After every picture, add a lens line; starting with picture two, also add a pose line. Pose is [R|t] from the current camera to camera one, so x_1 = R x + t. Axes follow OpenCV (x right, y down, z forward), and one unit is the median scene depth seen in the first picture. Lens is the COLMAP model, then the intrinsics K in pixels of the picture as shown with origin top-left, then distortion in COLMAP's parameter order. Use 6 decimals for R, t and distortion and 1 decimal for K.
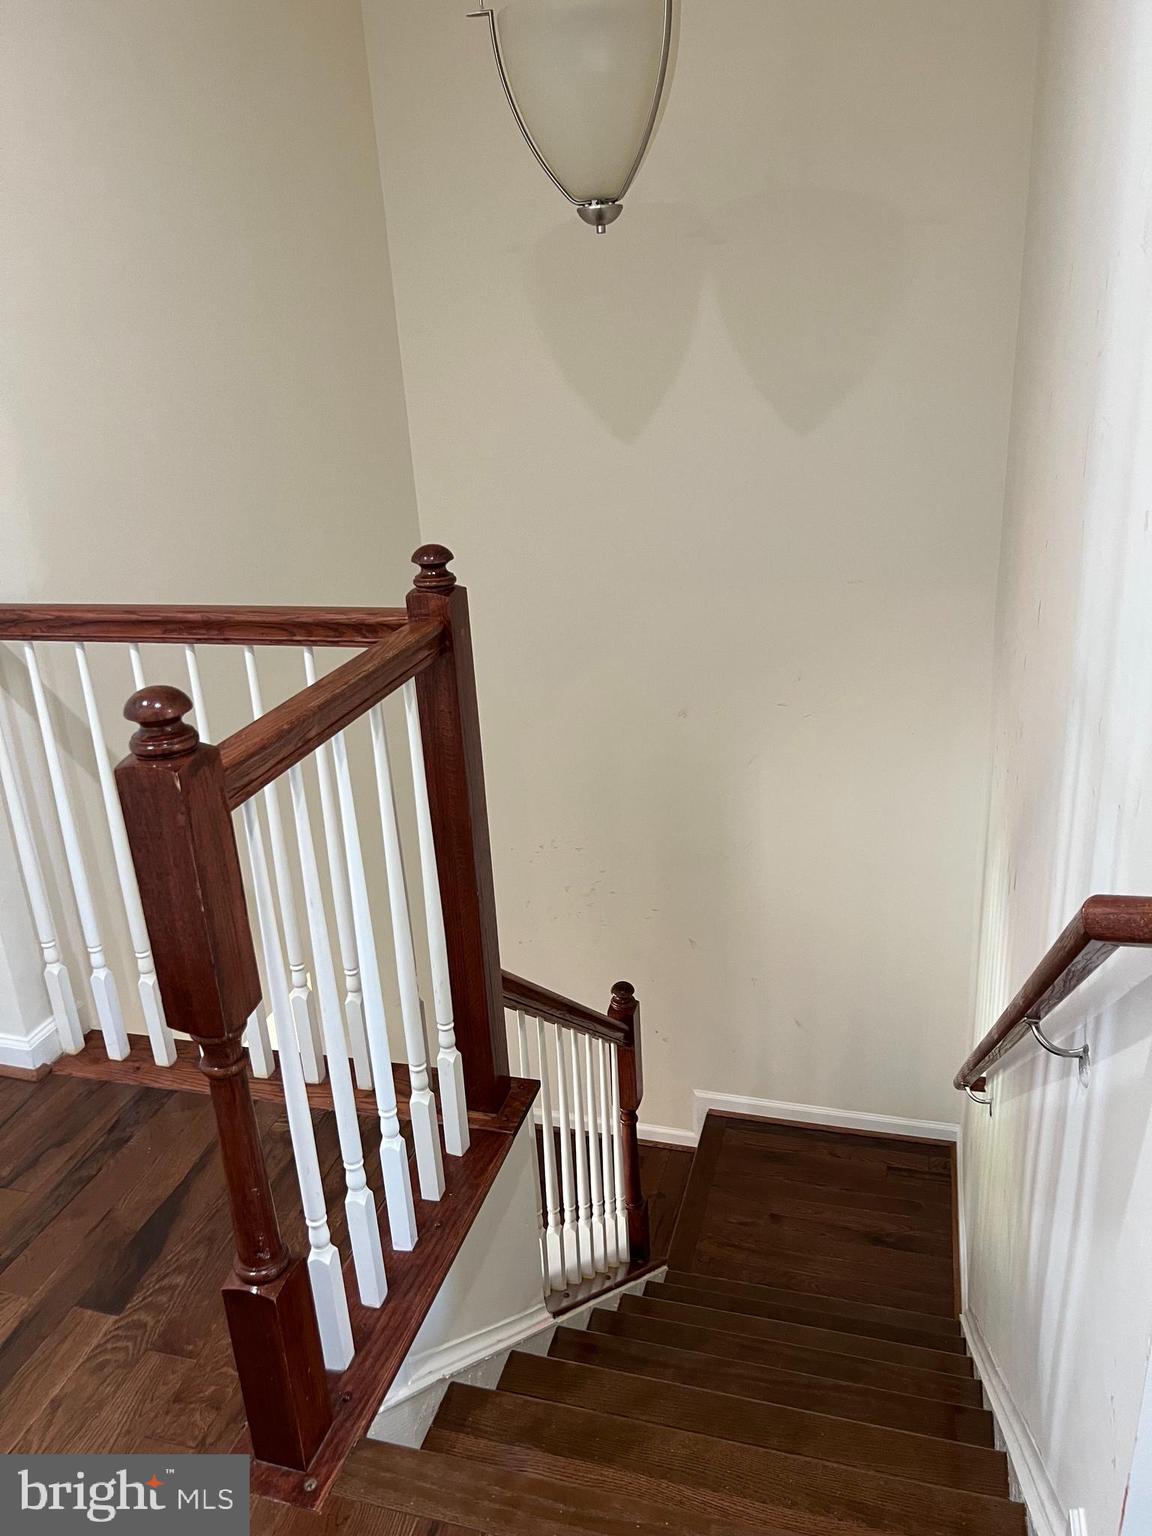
lens RADIAL K [[1156.8, 0, 575.1], [0, 1156.8, 765.4], [0, 0, 1]] dist [0.049553, -0.048952]
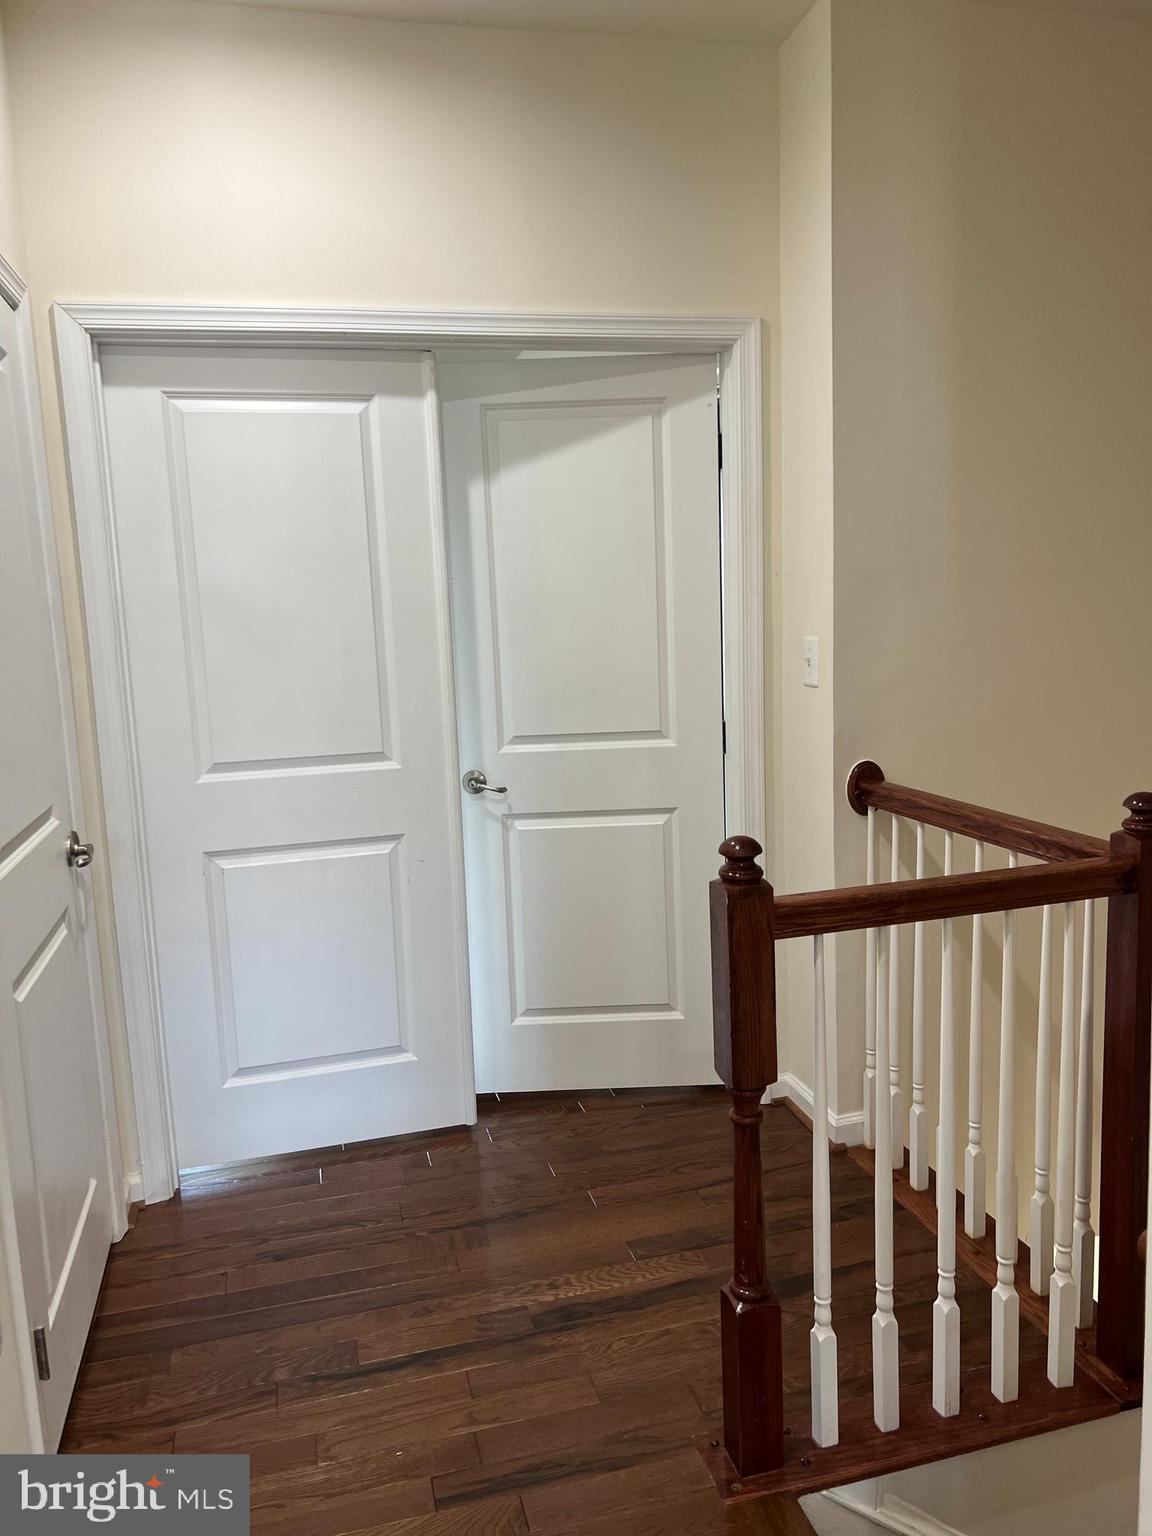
lens RADIAL K [[1156.8, 0, 587.0], [0, 1156.8, 775.6], [0, 0, 1]] dist [0.049553, -0.048952]
pose [[0.526728, 0.164602, -0.833945, 0.542854], [-0.295997, 0.955188, 0.001578, -0.059866], [0.796833, 0.246014, 0.551846, -0.004959]]
